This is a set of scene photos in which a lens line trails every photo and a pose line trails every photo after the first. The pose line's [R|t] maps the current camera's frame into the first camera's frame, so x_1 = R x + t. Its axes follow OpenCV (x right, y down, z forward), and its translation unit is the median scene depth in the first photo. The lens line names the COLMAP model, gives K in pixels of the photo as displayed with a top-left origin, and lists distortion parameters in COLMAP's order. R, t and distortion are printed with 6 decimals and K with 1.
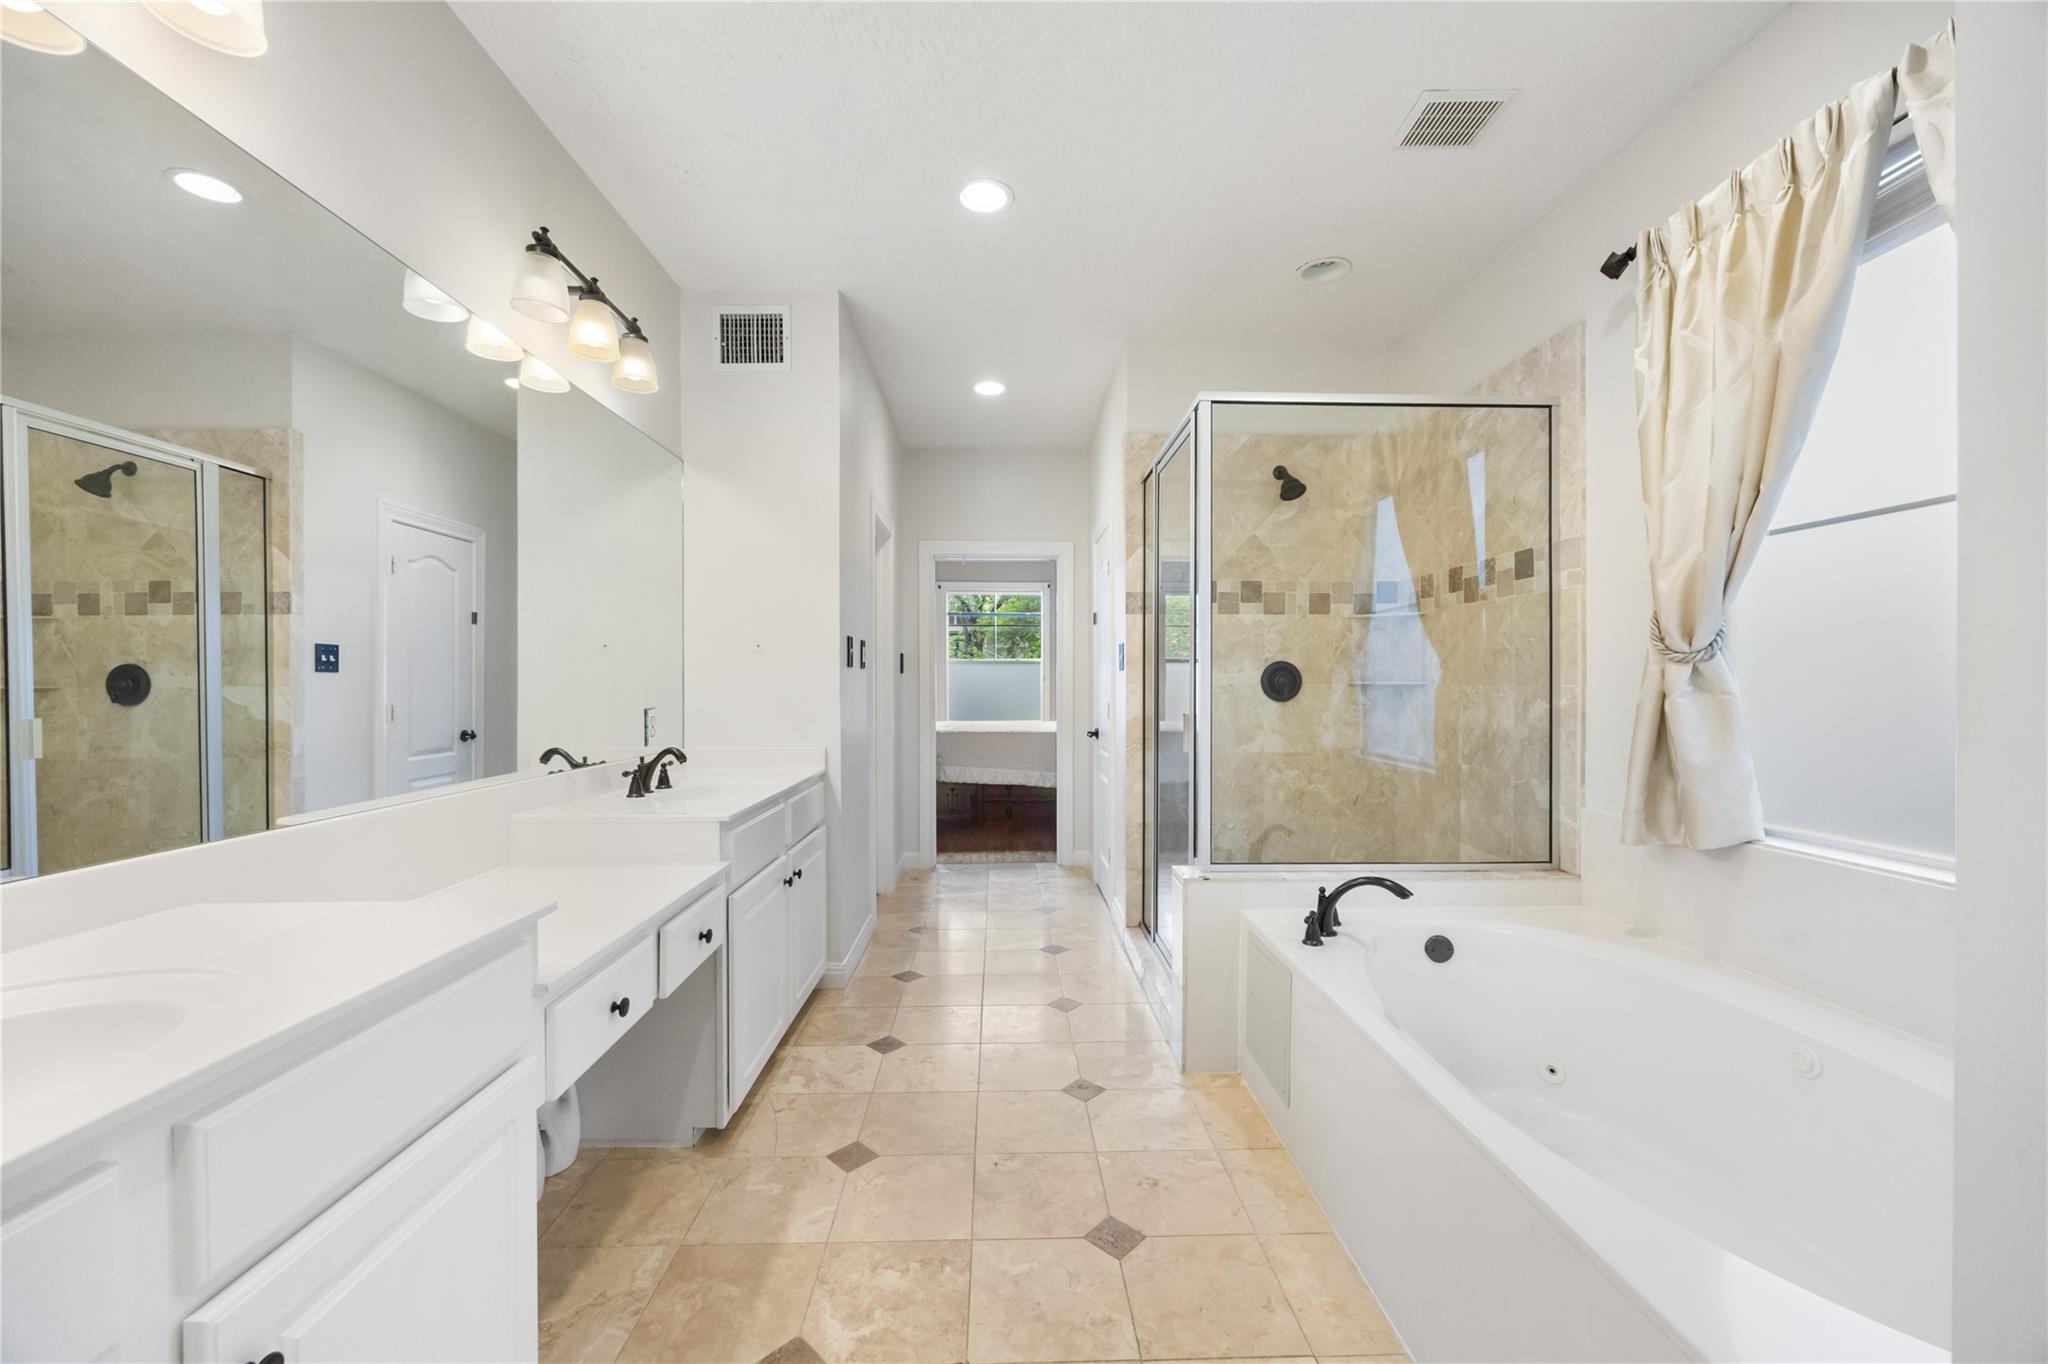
lens RADIAL K [[794.8, 0, 1018.6], [0, 794.8, 689.2], [0, 0, 1]] dist [-0.000888, 0.001142]
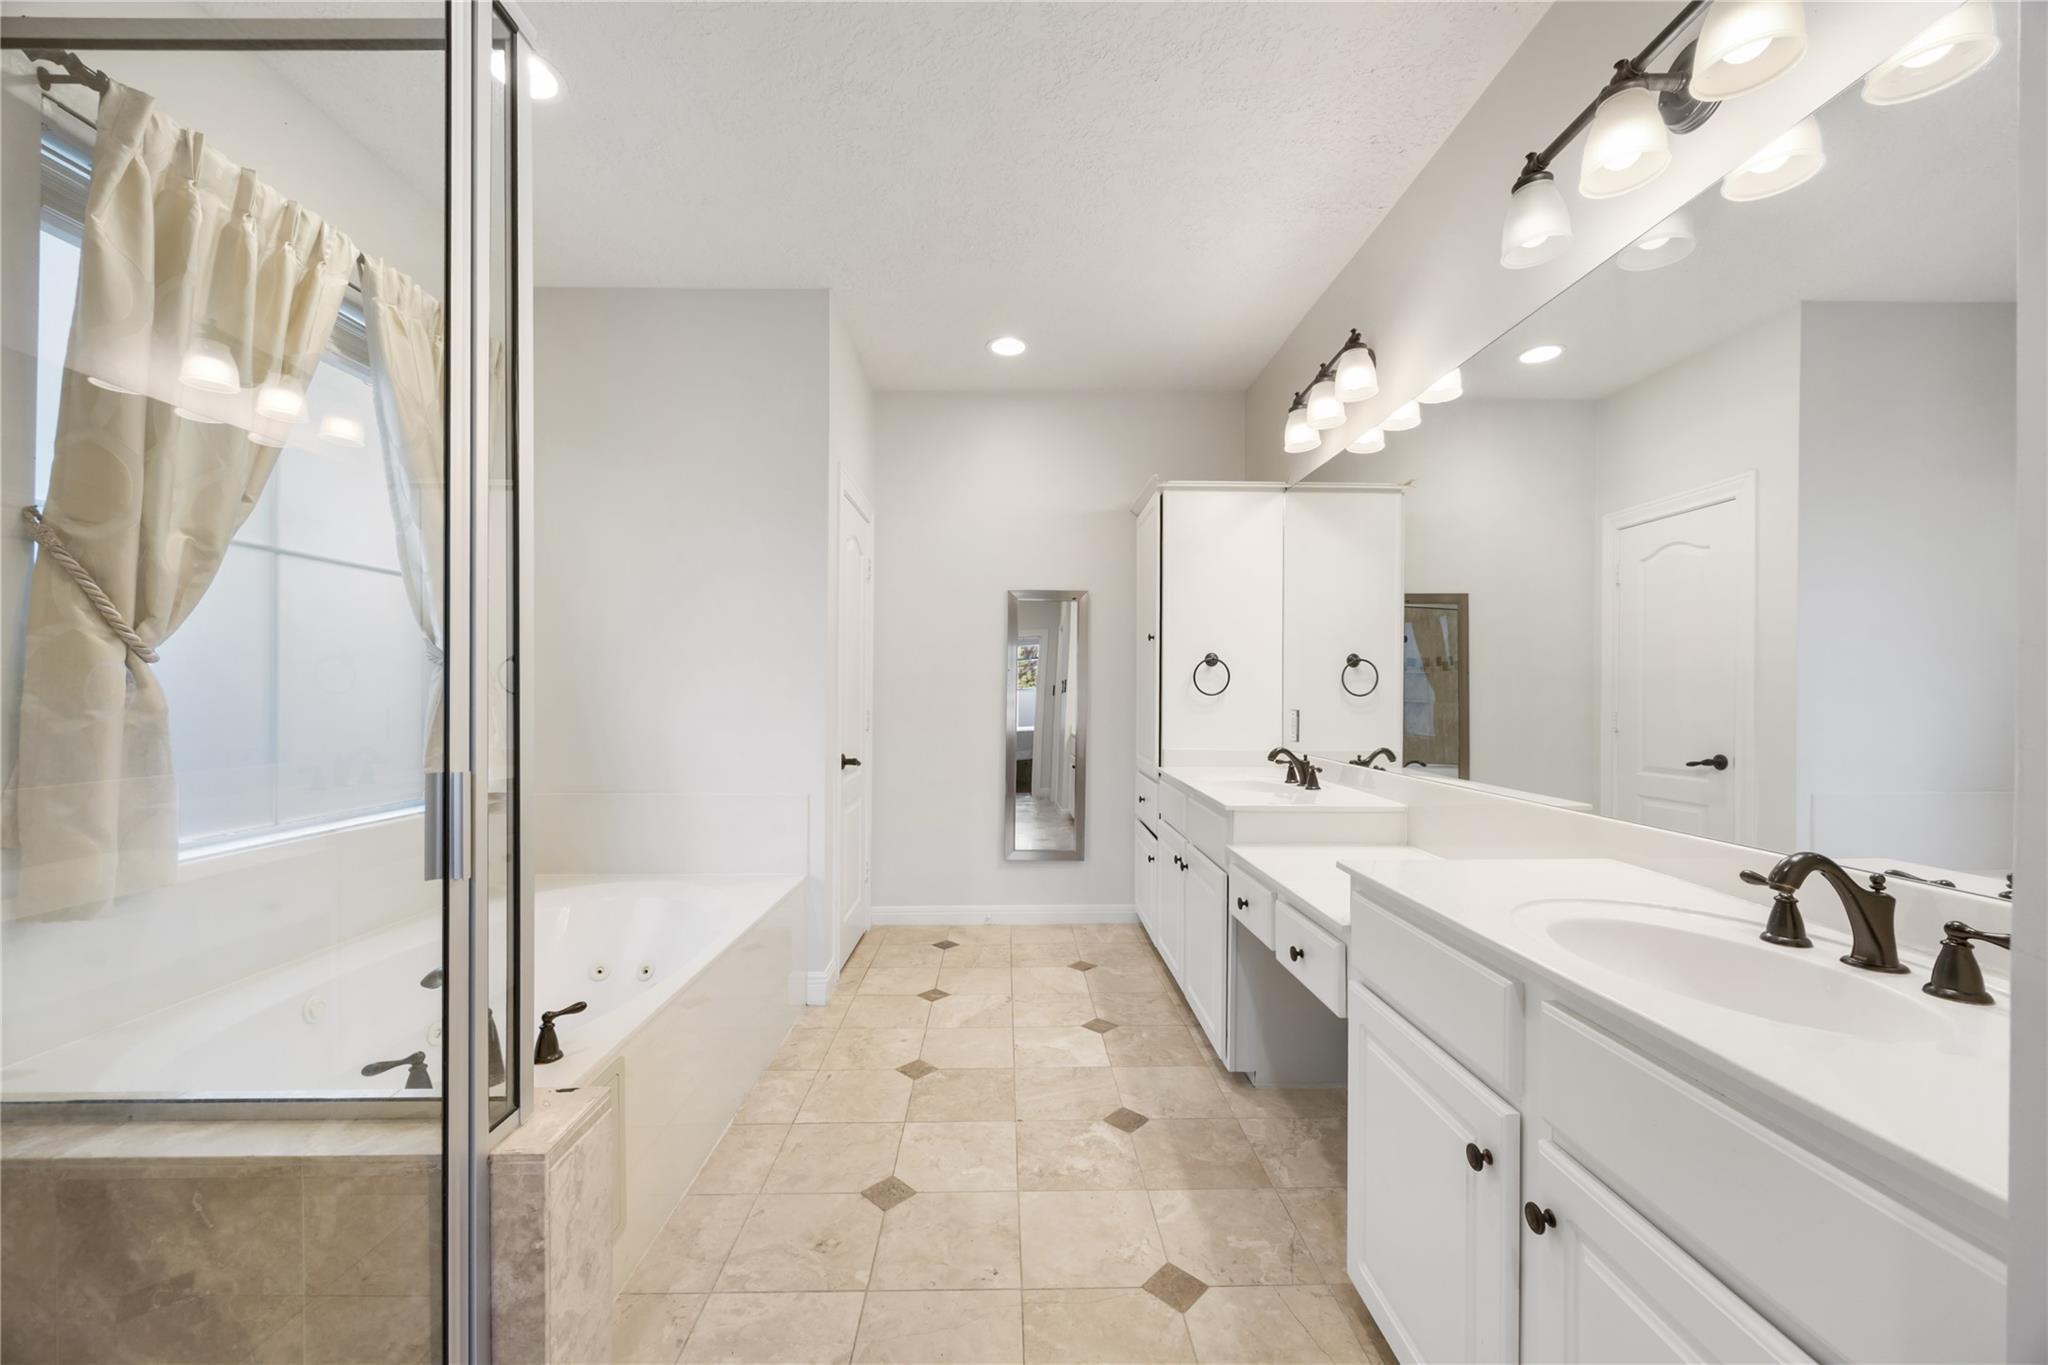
lens RADIAL K [[794.8, 0, 1024.8], [0, 794.8, 691.3], [0, 0, 1]] dist [-0.000888, 0.001142]
pose [[-0.999997, -0.002287, 0.000674, -0.068588], [-0.002285, 0.999994, 0.002590, -0.011801], [-0.000679, 0.002588, -0.999996, 2.144942]]
